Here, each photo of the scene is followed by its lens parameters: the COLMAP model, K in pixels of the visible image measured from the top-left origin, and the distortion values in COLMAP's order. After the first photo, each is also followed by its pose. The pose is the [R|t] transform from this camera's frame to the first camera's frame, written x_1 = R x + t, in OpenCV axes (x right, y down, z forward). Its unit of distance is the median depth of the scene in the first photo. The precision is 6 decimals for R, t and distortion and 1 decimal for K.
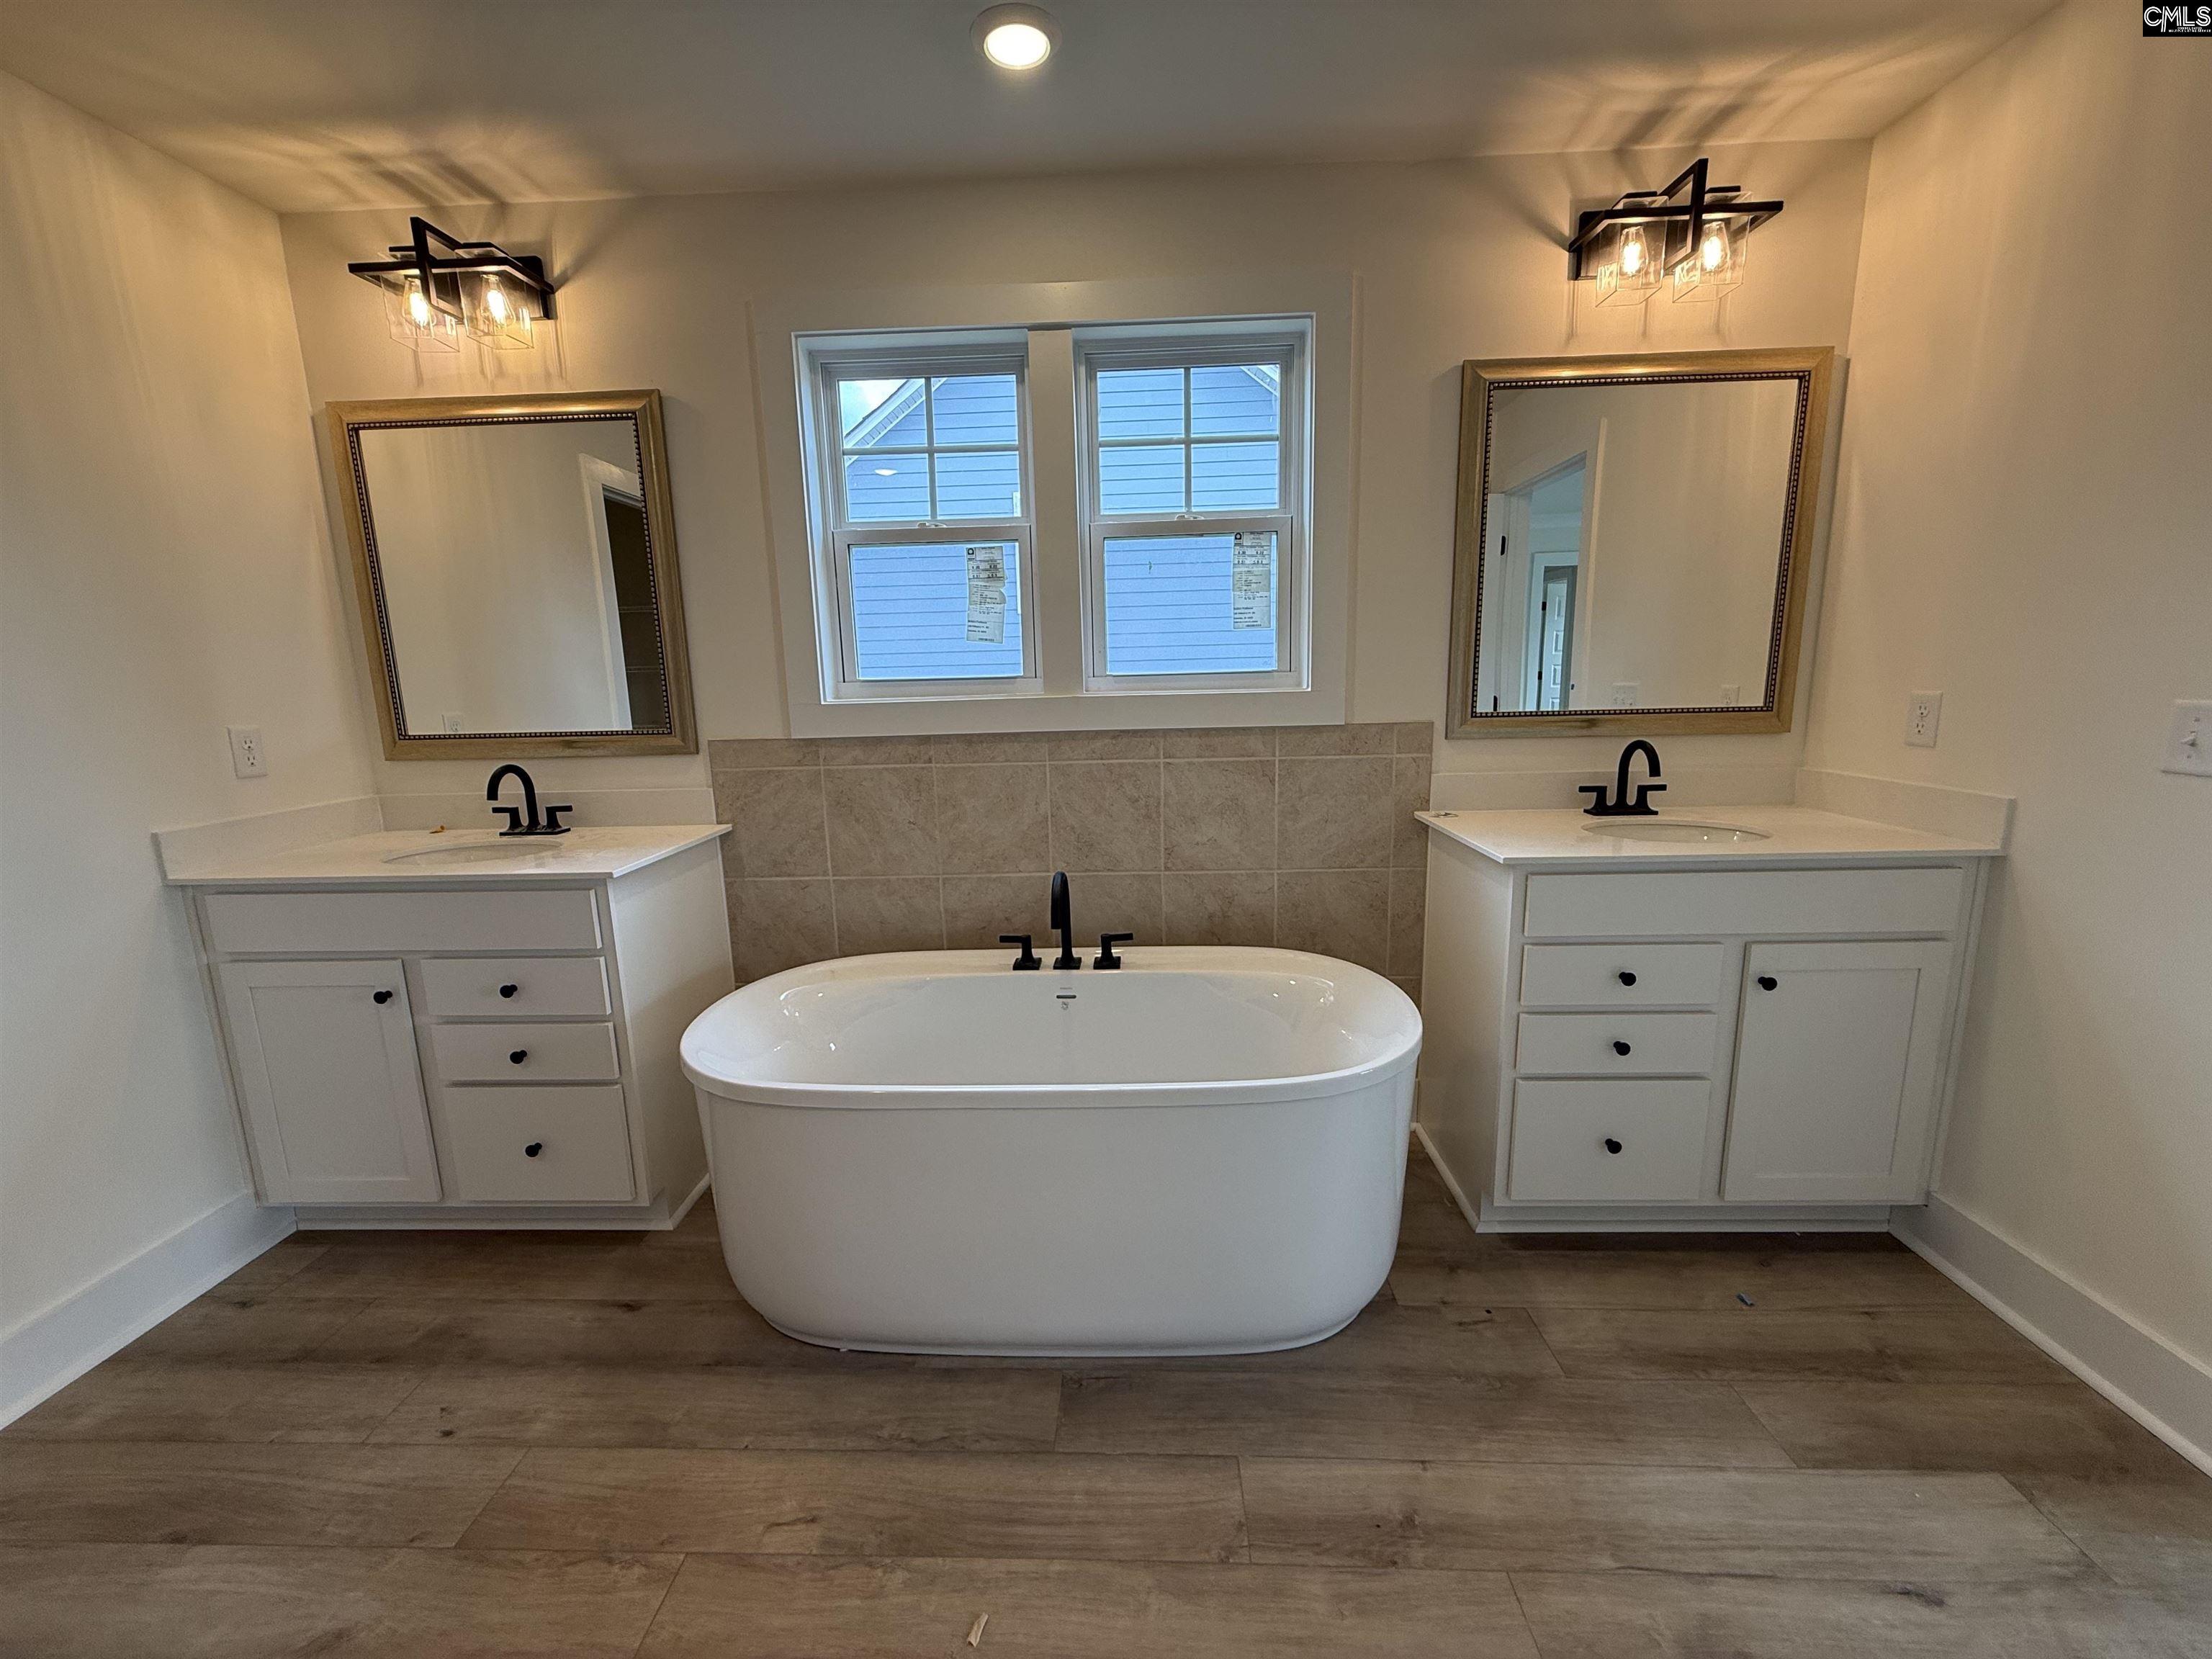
lens RADIAL K [[879.2, 0, 1100.2], [0, 879.2, 829.9], [0, 0, 1]] dist [-0.001622, 0.000079]
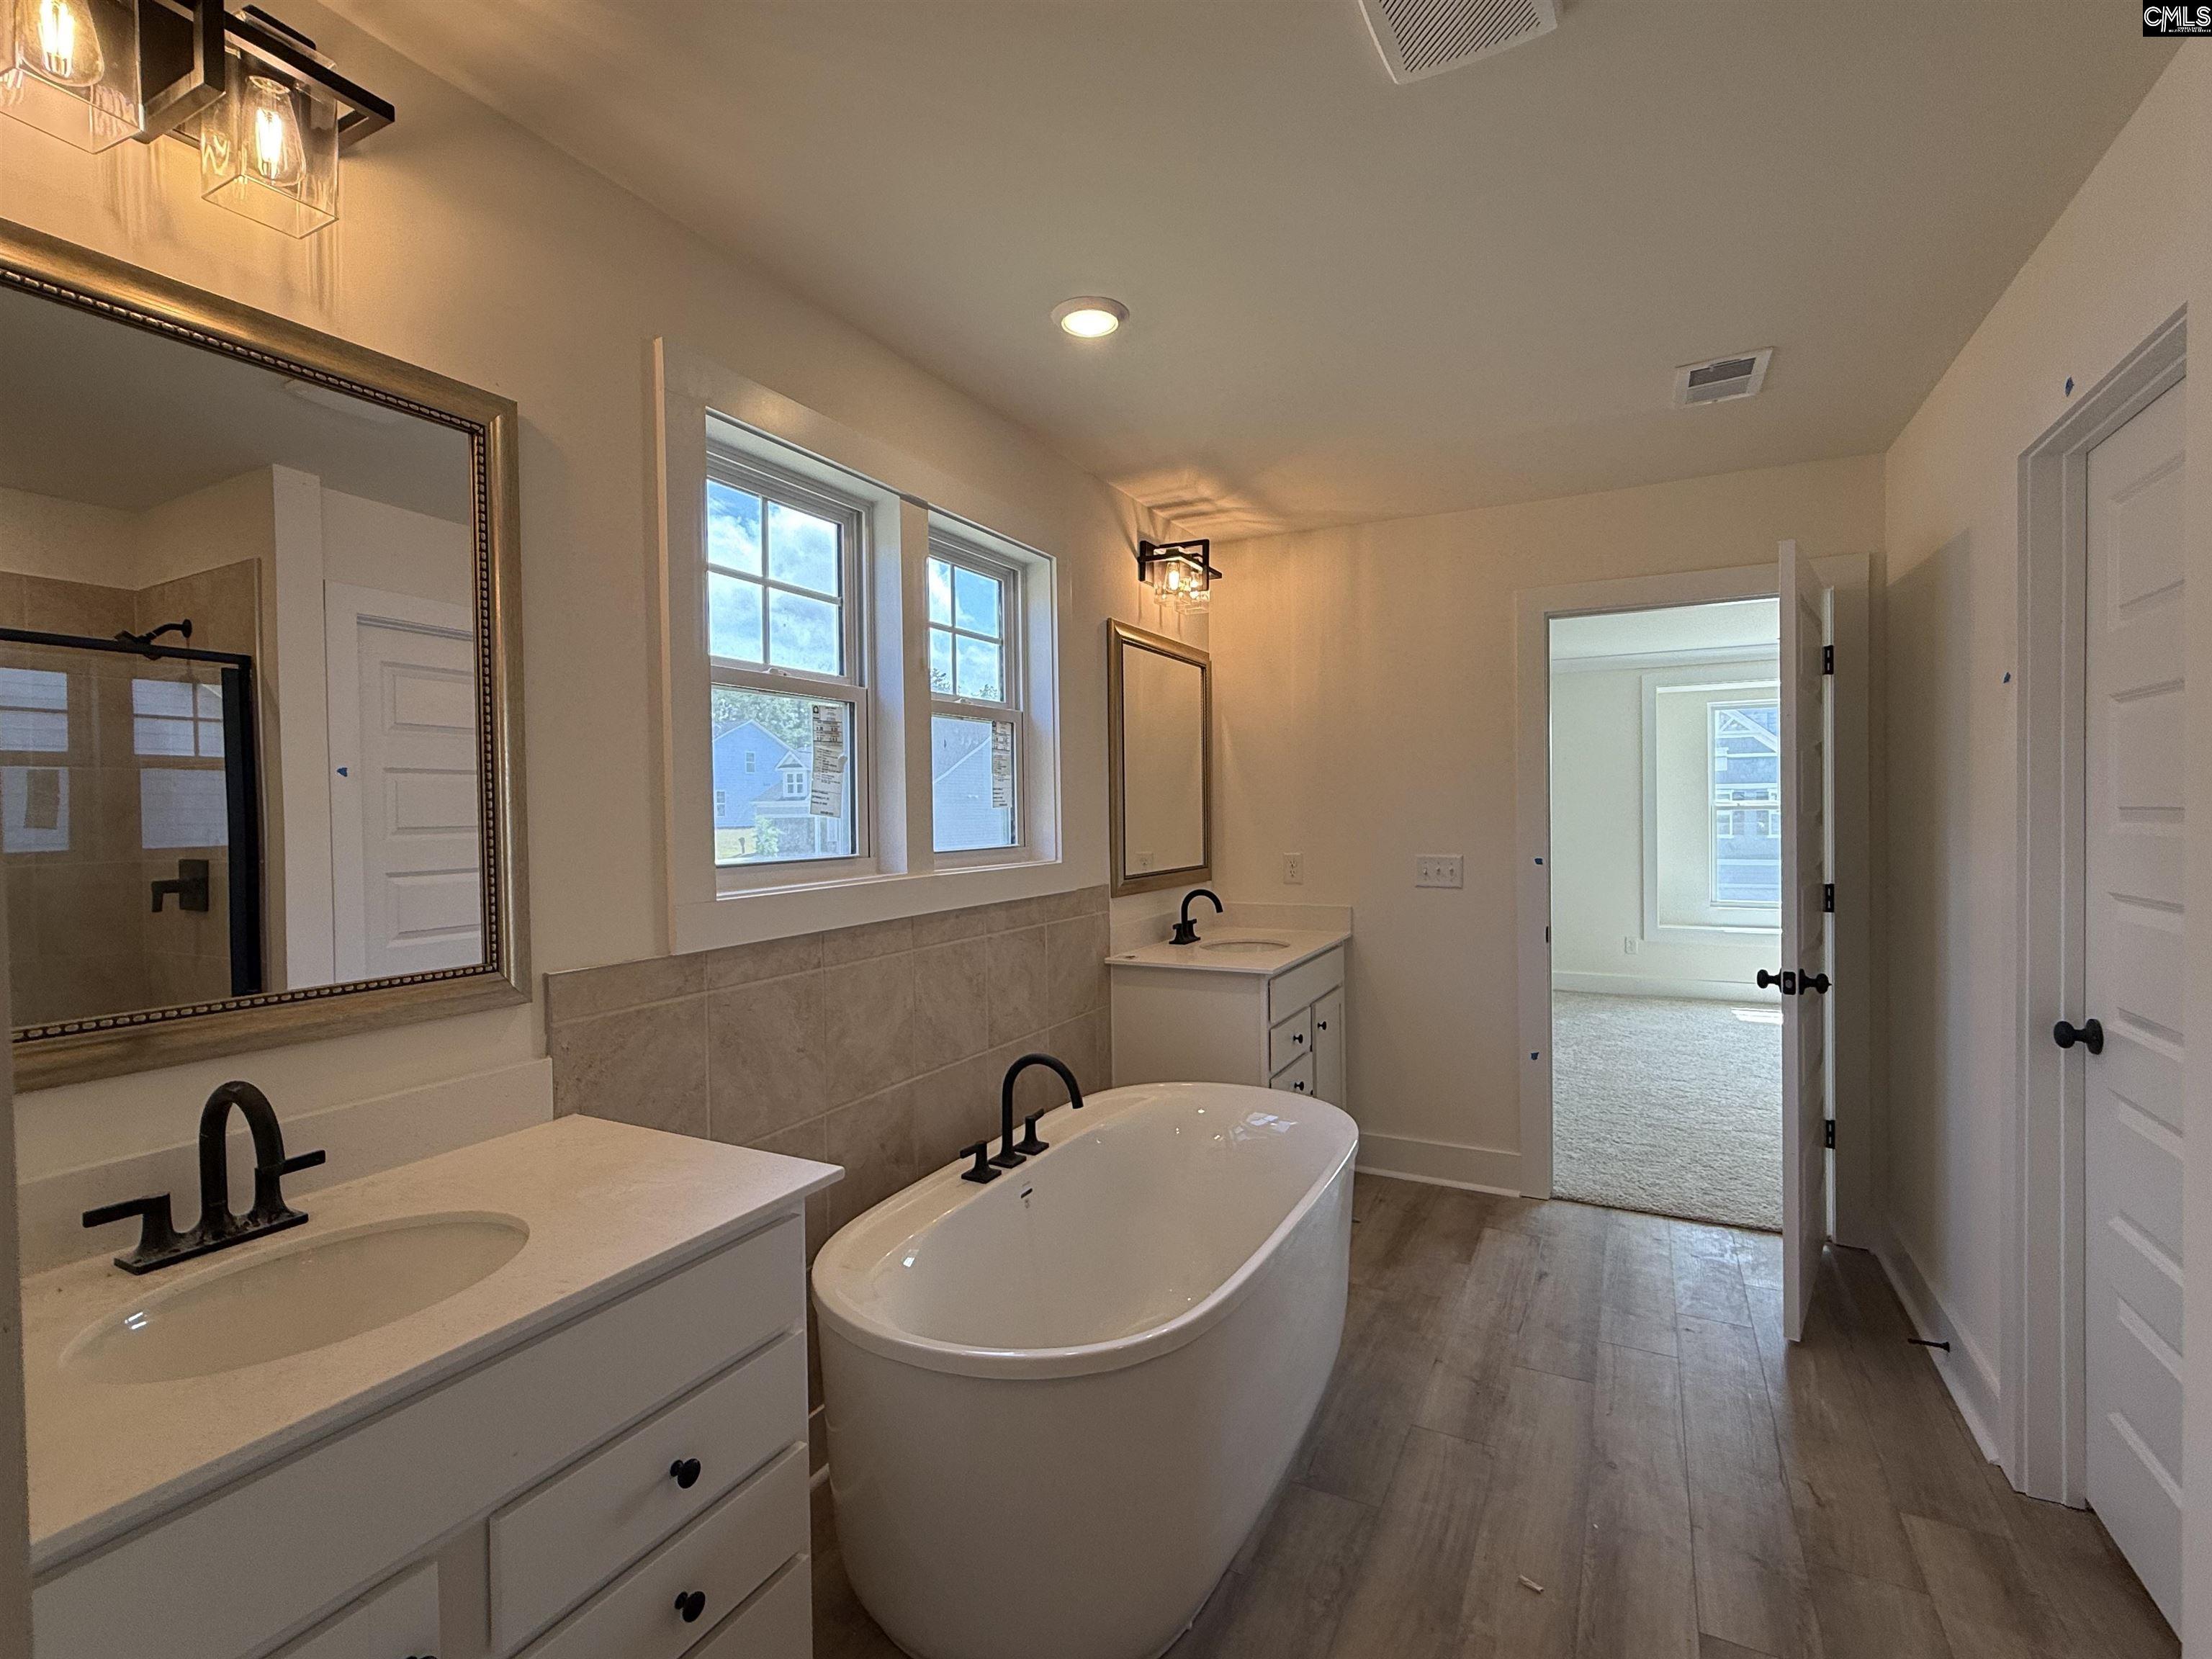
lens RADIAL K [[1023.7, 0, 1099.3], [0, 1023.7, 825.0], [0, 0, 1]] dist [0.003601, 0.000651]
pose [[0.426531, 0.005259, 0.904458, -0.928882], [0.163062, 0.983151, -0.082615, -0.086177], [-0.889653, 0.182720, 0.418487, 0.379927]]
